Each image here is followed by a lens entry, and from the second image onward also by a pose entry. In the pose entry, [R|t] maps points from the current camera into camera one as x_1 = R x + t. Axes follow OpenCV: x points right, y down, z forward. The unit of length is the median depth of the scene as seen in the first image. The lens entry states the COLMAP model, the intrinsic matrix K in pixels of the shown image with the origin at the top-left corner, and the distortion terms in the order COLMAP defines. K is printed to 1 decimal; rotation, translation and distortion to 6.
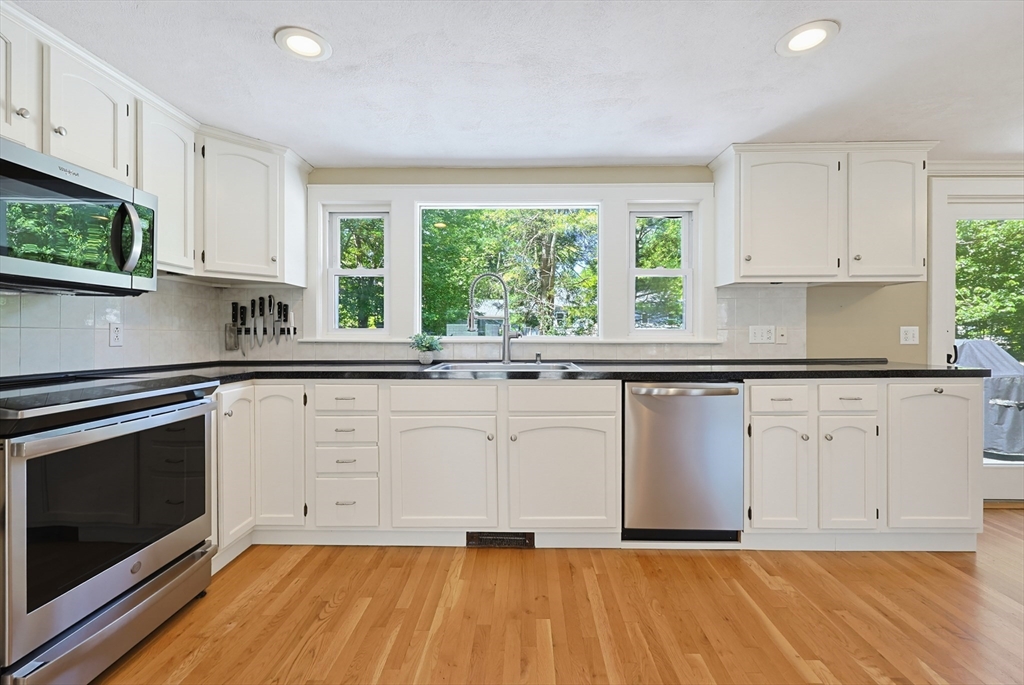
lens RADIAL K [[442.9, 0, 515.1], [0, 442.9, 336.0], [0, 0, 1]] dist [-0.001427, -0.000239]
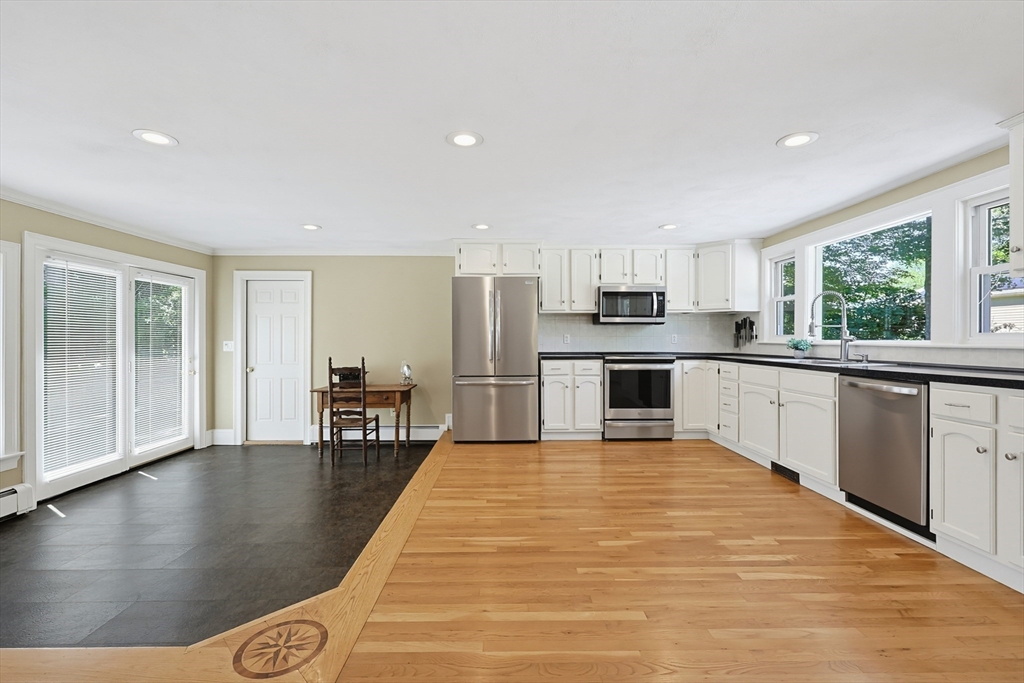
lens RADIAL K [[442.9, 0, 508.0], [0, 442.9, 341.5], [0, 0, 1]] dist [-0.001427, -0.000239]
pose [[0.026751, 0.005350, -0.999628, 1.472908], [-0.005569, 0.999971, 0.005202, 0.003797], [0.999627, 0.005427, 0.026780, -0.008838]]
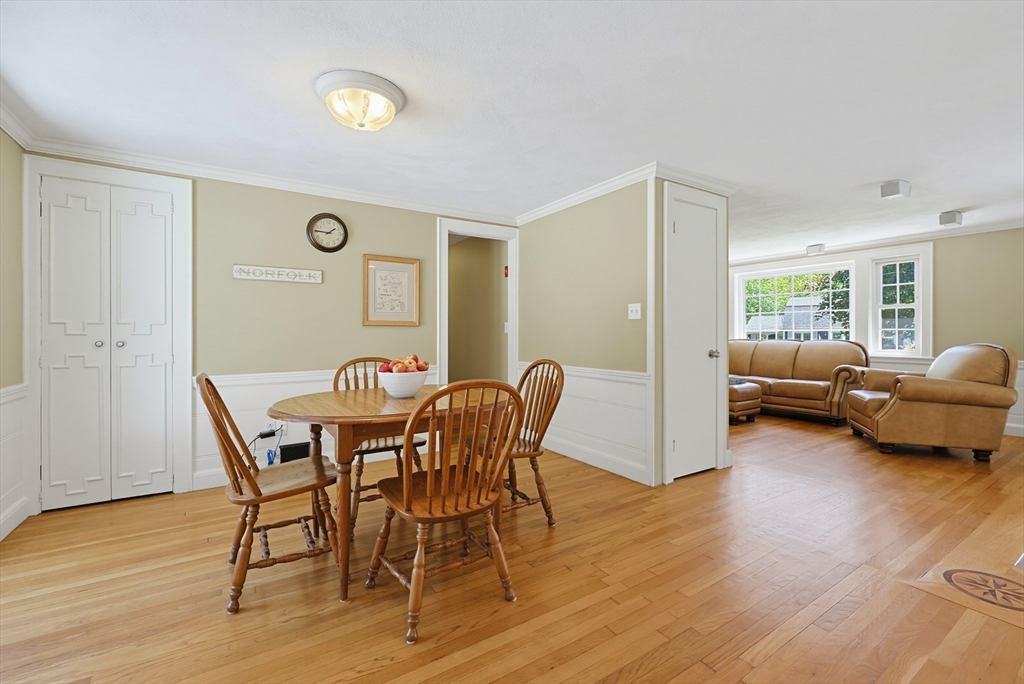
lens RADIAL K [[442.9, 0, 510.7], [0, 442.9, 333.9], [0, 0, 1]] dist [-0.001427, -0.000239]
pose [[-0.561535, 0.006234, 0.827429, 0.601339], [0.007696, 0.999968, -0.002311, 0.031416], [-0.827417, 0.005070, -0.561565, 0.805886]]
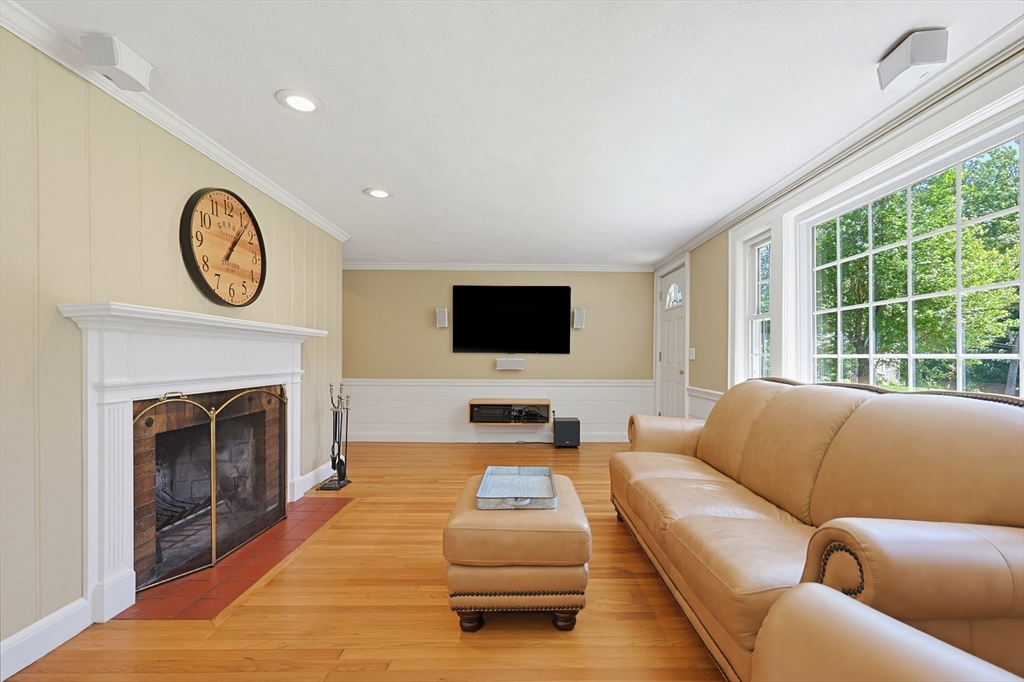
lens RADIAL K [[442.9, 0, 537.1], [0, 442.9, 357.7], [0, 0, 1]] dist [-0.001427, -0.000239]
pose [[-0.031367, -0.000941, 0.999507, 1.027491], [-0.001945, 0.999998, 0.000880, 0.023358], [-0.999506, -0.001916, -0.031369, -1.397577]]
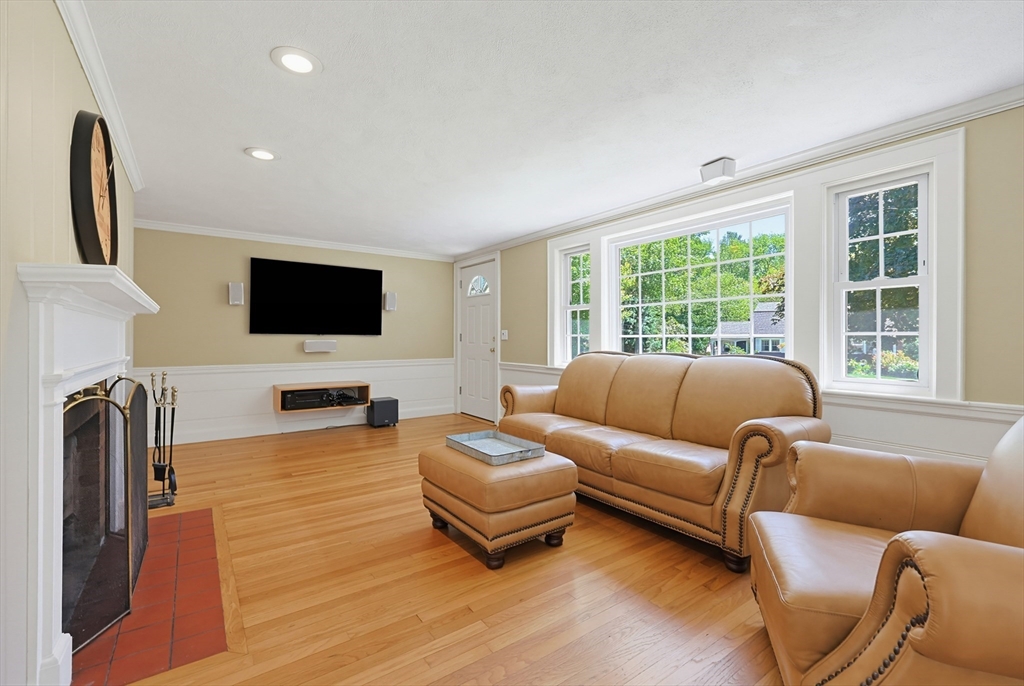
lens RADIAL K [[442.9, 0, 503.1], [0, 442.9, 332.7], [0, 0, 1]] dist [-0.001427, -0.000239]
pose [[-0.584842, 0.012073, 0.811058, 1.045554], [0.002703, 0.999913, -0.012935, 0.025509], [-0.811143, -0.005373, -0.584823, -0.800139]]
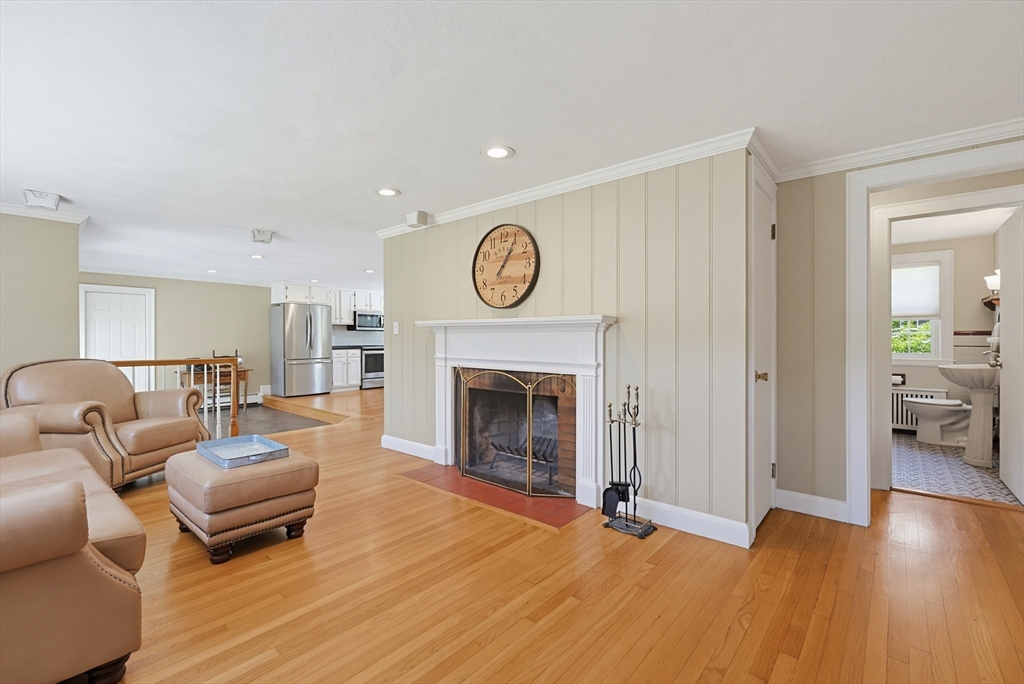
lens RADIAL K [[442.9, 0, 509.1], [0, 442.9, 340.1], [0, 0, 1]] dist [-0.001427, -0.000239]
pose [[0.770650, 0.002906, -0.637252, 3.097959], [-0.000819, 0.999993, 0.003570, -0.000559], [0.637258, -0.002229, 0.770648, -1.804481]]
